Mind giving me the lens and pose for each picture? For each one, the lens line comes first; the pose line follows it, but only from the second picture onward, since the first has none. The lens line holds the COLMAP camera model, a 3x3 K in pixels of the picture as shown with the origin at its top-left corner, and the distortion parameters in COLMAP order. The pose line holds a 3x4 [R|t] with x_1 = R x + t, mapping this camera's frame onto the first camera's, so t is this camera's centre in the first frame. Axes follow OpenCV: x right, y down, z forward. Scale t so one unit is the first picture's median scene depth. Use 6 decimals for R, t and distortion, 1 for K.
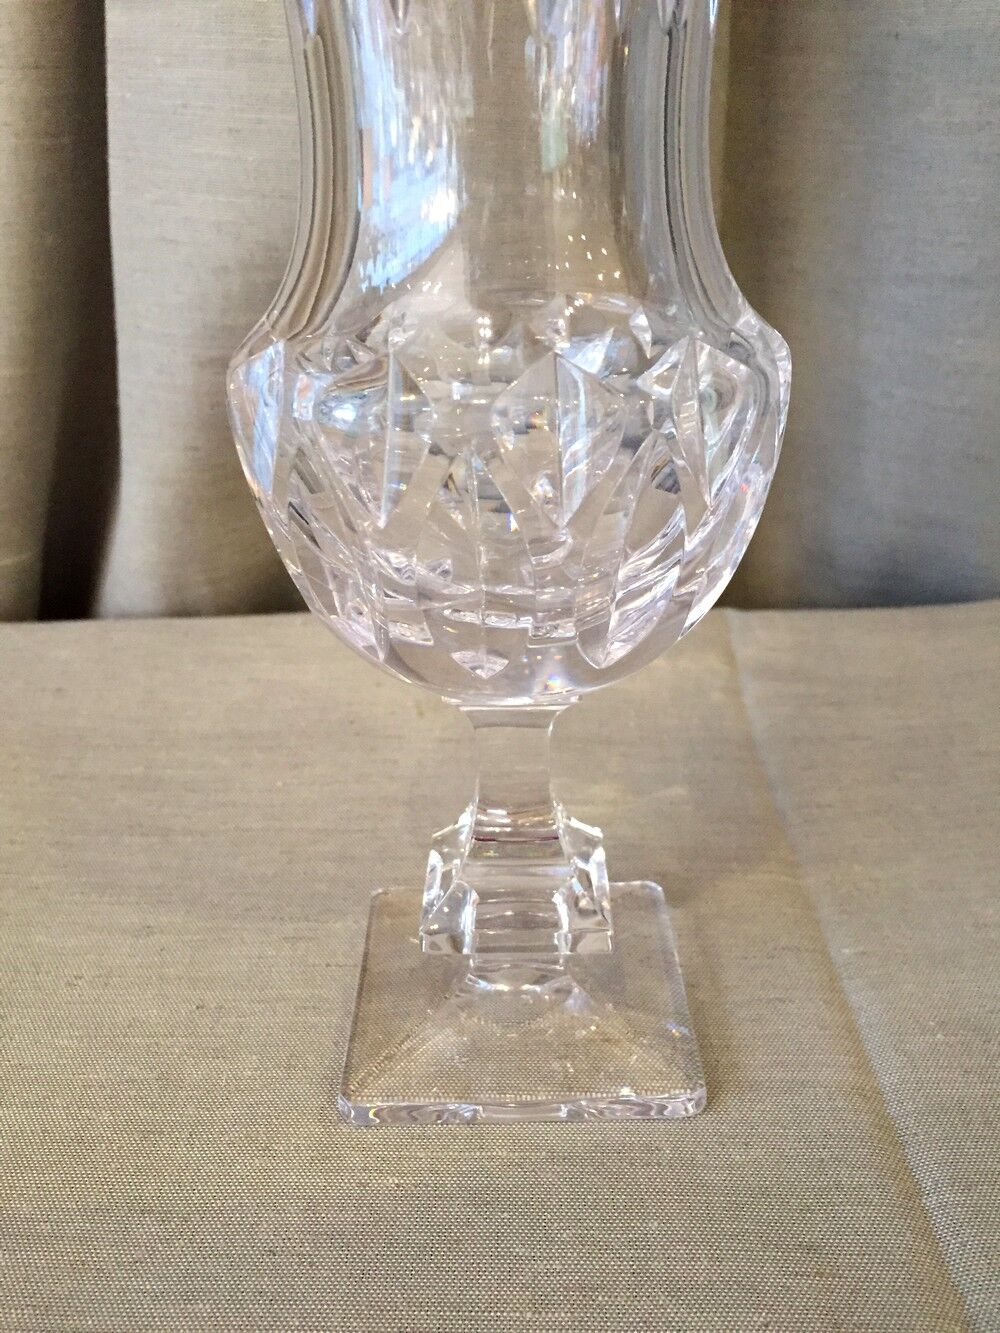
lens RADIAL K [[1127.4, 0, 504.9], [0, 1127.4, 674.6], [0, 0, 1]] dist [0.058559, -0.091157]
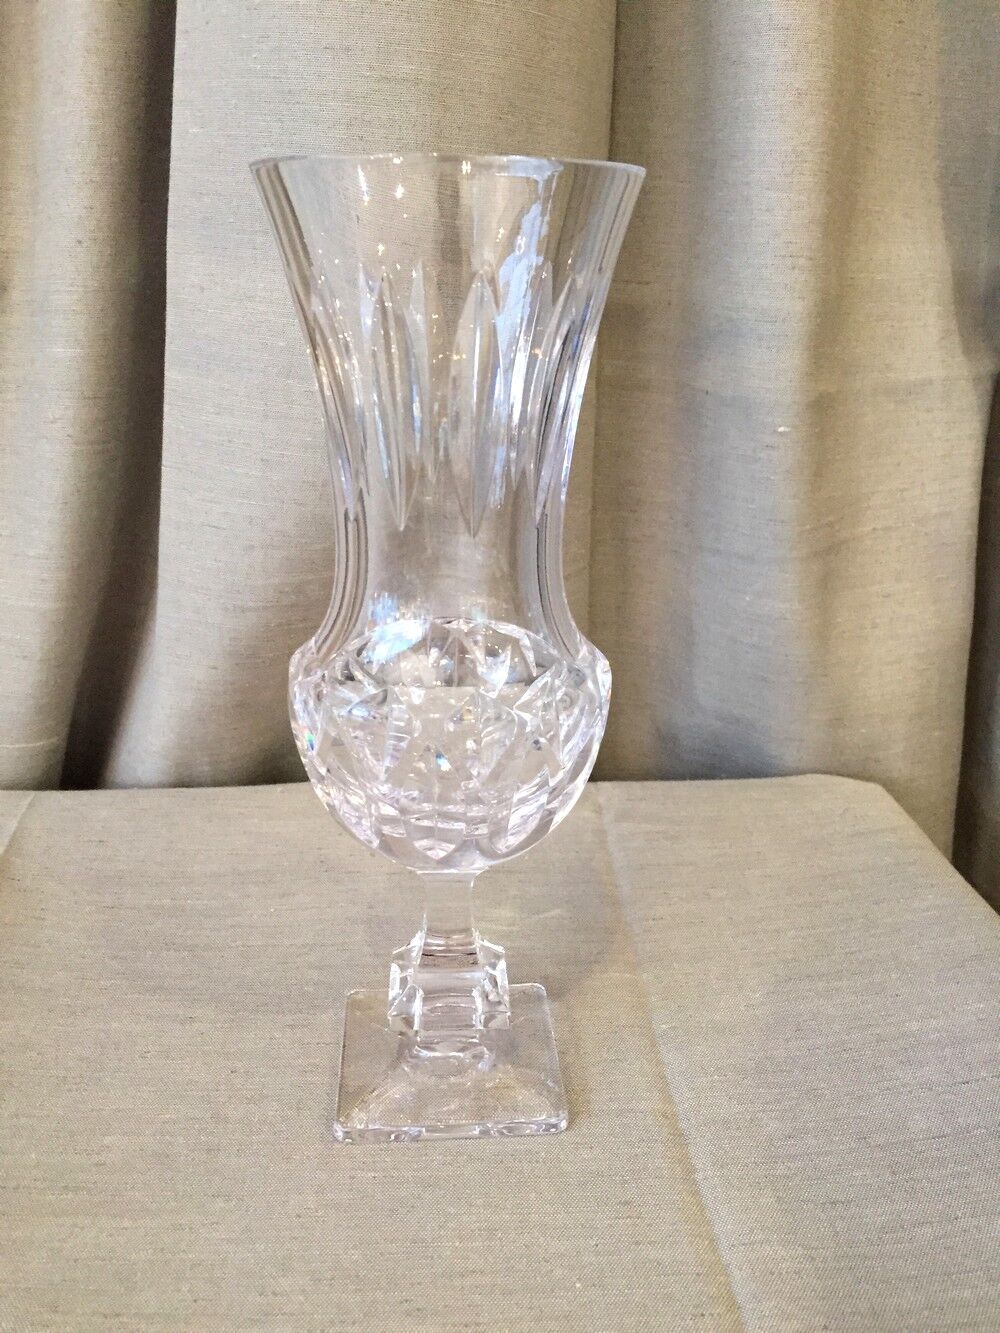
lens RADIAL K [[1127.4, 0, 501.3], [0, 1127.4, 659.0], [0, 0, 1]] dist [0.058559, -0.091157]
pose [[0.997055, 0.013097, 0.075563, -0.035119], [-0.004943, 0.994235, -0.107110, -0.078608], [-0.076530, 0.106421, 0.991372, -0.505668]]
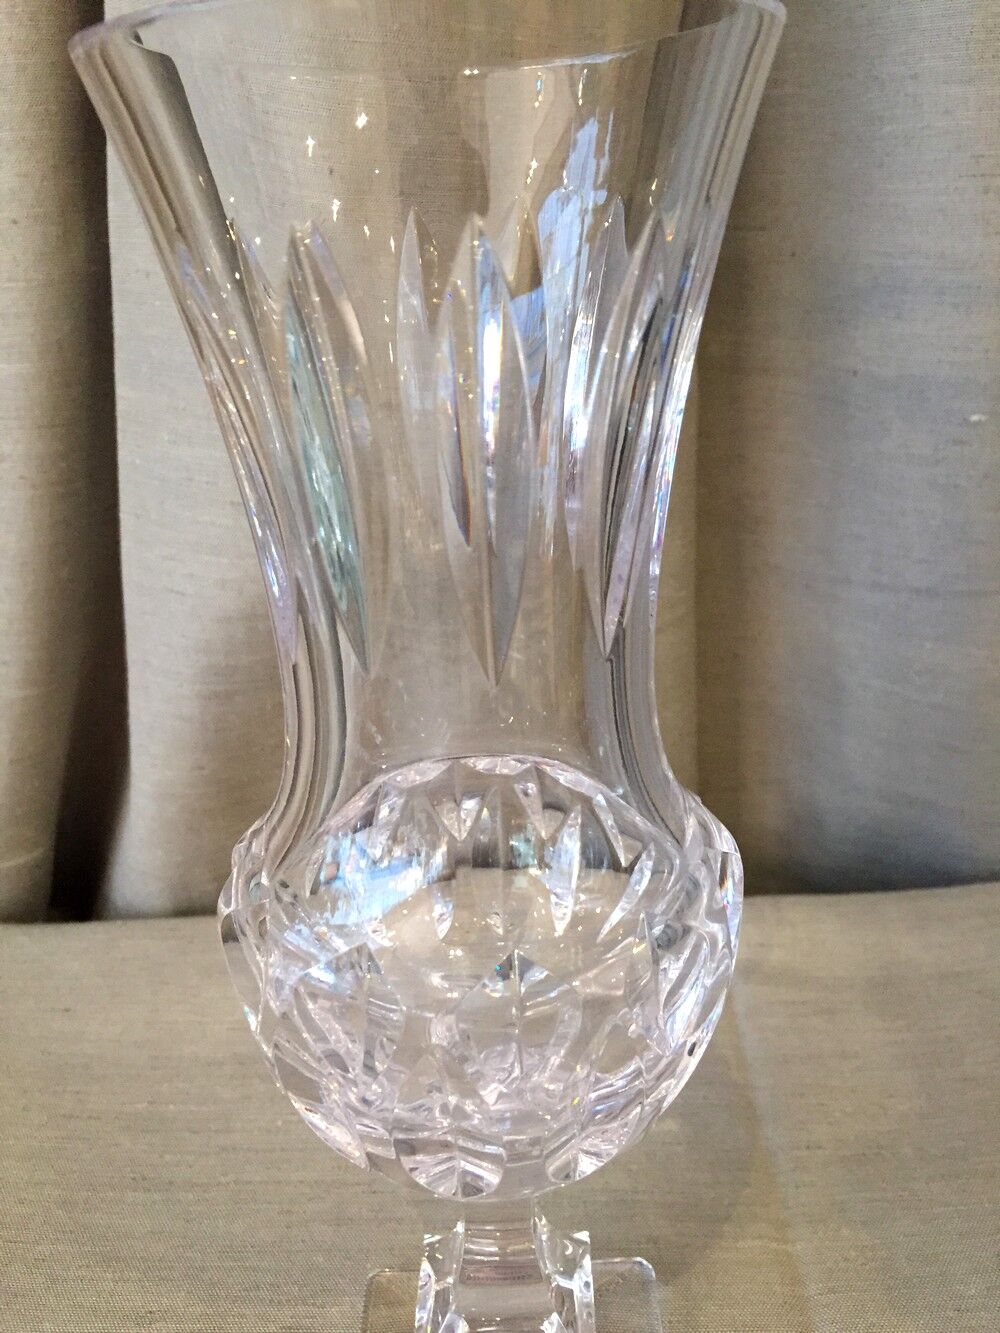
lens RADIAL K [[1127.4, 0, 508.4], [0, 1127.4, 661.9], [0, 0, 1]] dist [0.058559, -0.091157]
pose [[0.999716, -0.021116, -0.011027, 0.032447], [0.020231, 0.996976, -0.075033, -0.279323], [0.012578, 0.074789, 0.997120, -0.060914]]
